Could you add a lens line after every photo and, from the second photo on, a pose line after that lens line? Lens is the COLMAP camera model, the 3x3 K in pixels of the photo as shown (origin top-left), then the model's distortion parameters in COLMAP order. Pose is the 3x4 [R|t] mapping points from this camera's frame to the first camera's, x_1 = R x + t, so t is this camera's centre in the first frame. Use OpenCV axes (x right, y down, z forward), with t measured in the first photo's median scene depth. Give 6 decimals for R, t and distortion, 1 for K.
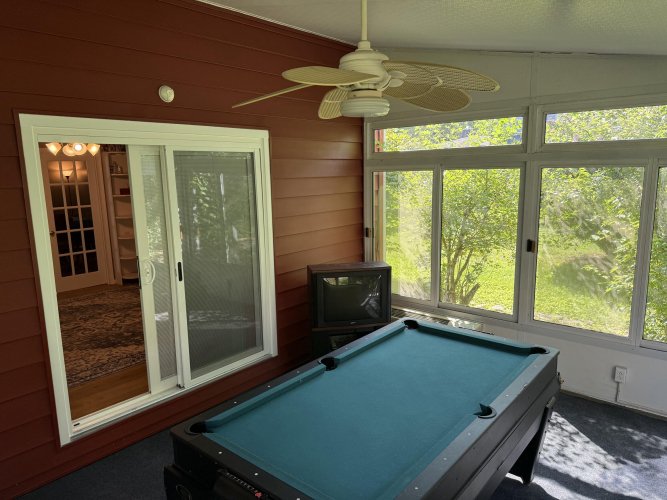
lens RADIAL K [[470.1, 0, 333.5], [0, 470.1, 250.0], [0, 0, 1]] dist [0.140137, -0.216297]
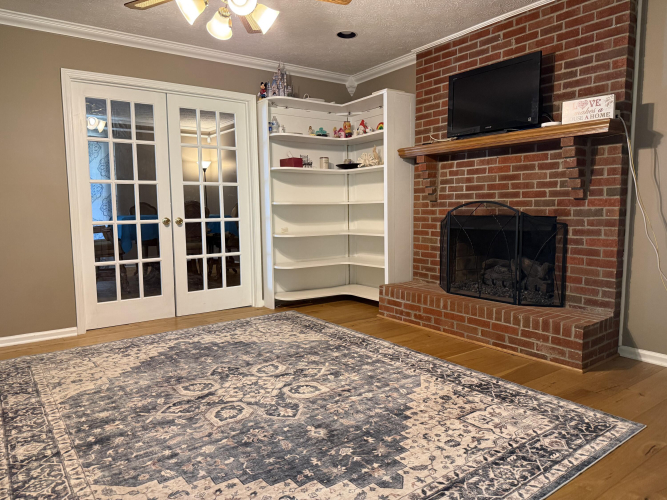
lens RADIAL K [[470.1, 0, 333.5], [0, 470.1, 250.0], [0, 0, 1]] dist [0.140137, -0.216297]
pose [[0.972979, 0.035761, -0.228109, -0.258199], [-0.051982, 0.996498, -0.065499, 0.035753], [0.224968, 0.075587, 0.971430, 0.466989]]
